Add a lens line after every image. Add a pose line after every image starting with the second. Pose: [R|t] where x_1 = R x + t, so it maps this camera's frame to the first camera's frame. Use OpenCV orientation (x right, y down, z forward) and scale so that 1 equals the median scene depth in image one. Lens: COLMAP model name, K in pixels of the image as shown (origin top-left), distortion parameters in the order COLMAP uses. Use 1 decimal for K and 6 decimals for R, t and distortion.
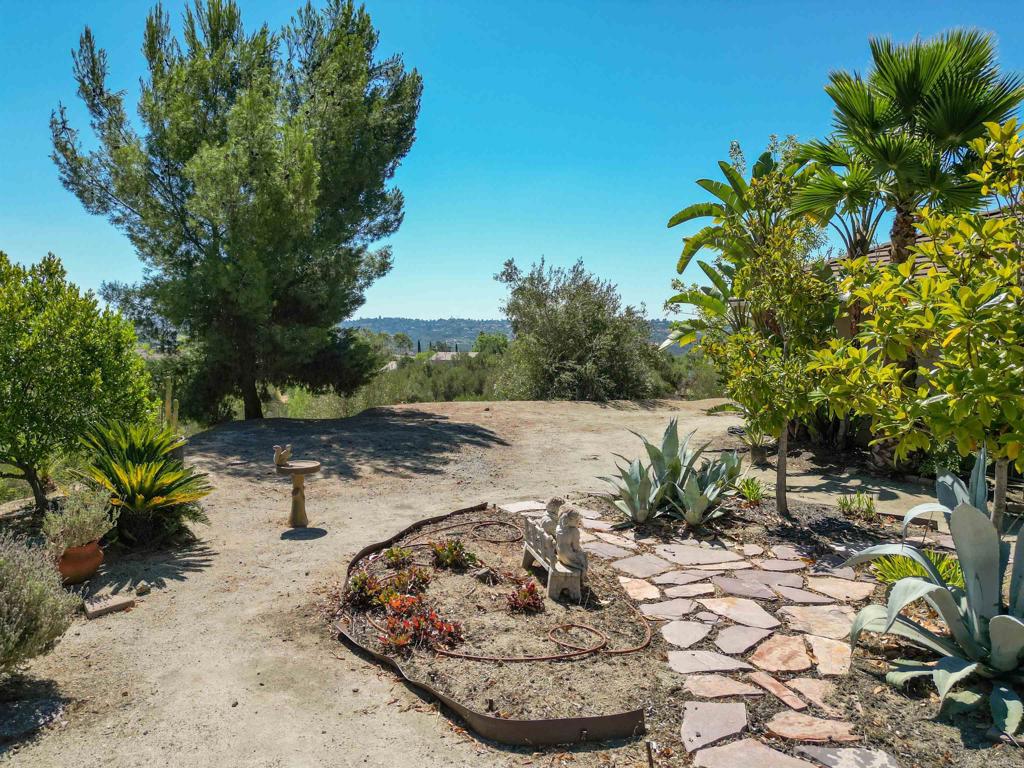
lens RADIAL K [[721.2, 0, 512.0], [0, 721.2, 384.0], [0, 0, 1]] dist [0.086467, -0.080832]
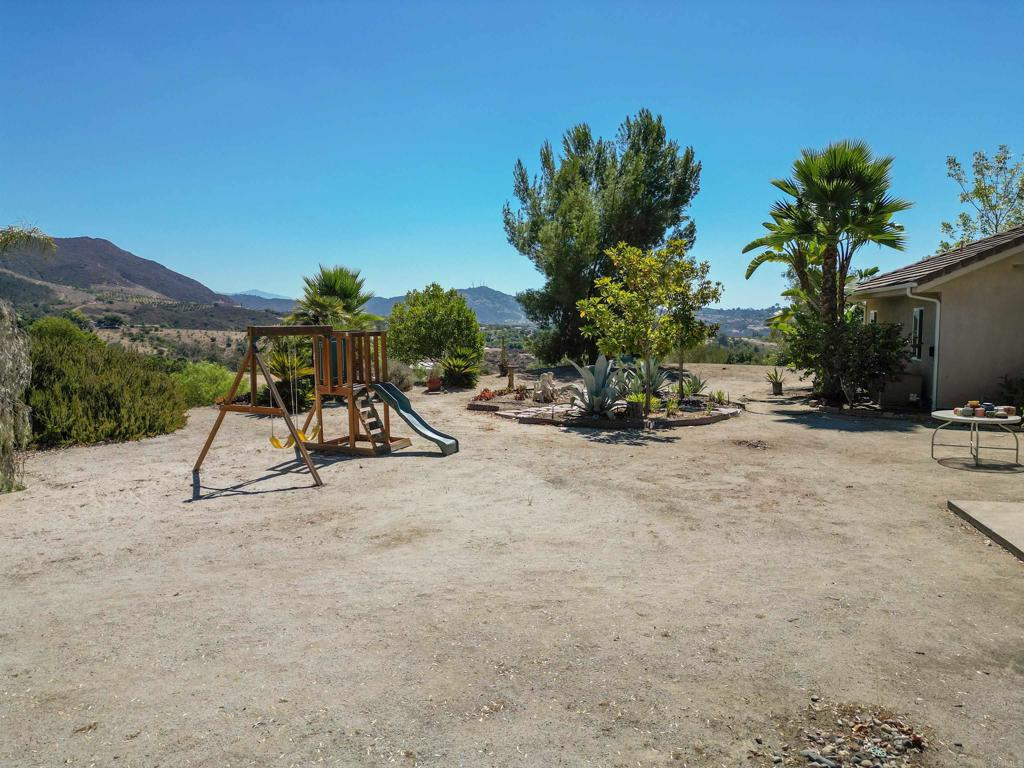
lens RADIAL K [[721.2, 0, 512.0], [0, 721.2, 384.0], [0, 0, 1]] dist [0.086467, -0.080832]
pose [[0.761017, 0.059313, -0.646014, 0.556147], [-0.049541, 0.998217, 0.033291, 0.036046], [0.646837, 0.006669, 0.762599, -0.381550]]
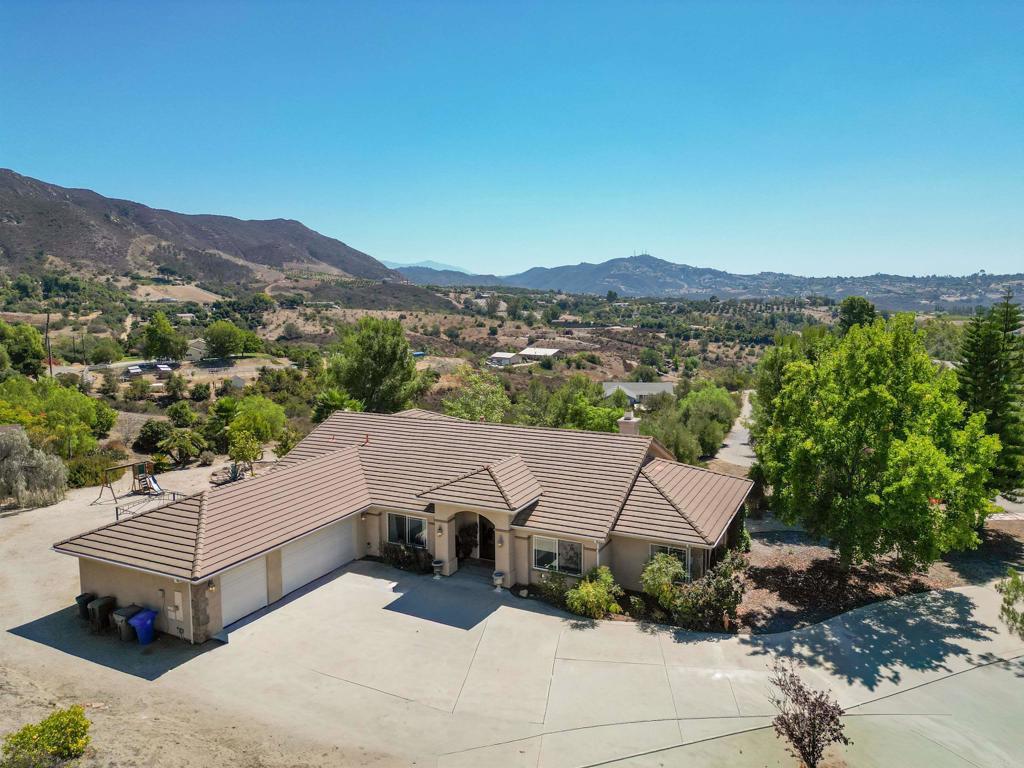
lens RADIAL K [[721.2, 0, 512.0], [0, 721.2, 384.0], [0, 0, 1]] dist [0.086467, -0.080832]
pose [[0.598673, 0.105350, -0.794035, 2.637512], [-0.058403, 0.994416, 0.087902, -0.508079], [0.798861, -0.006251, 0.601483, -0.496590]]
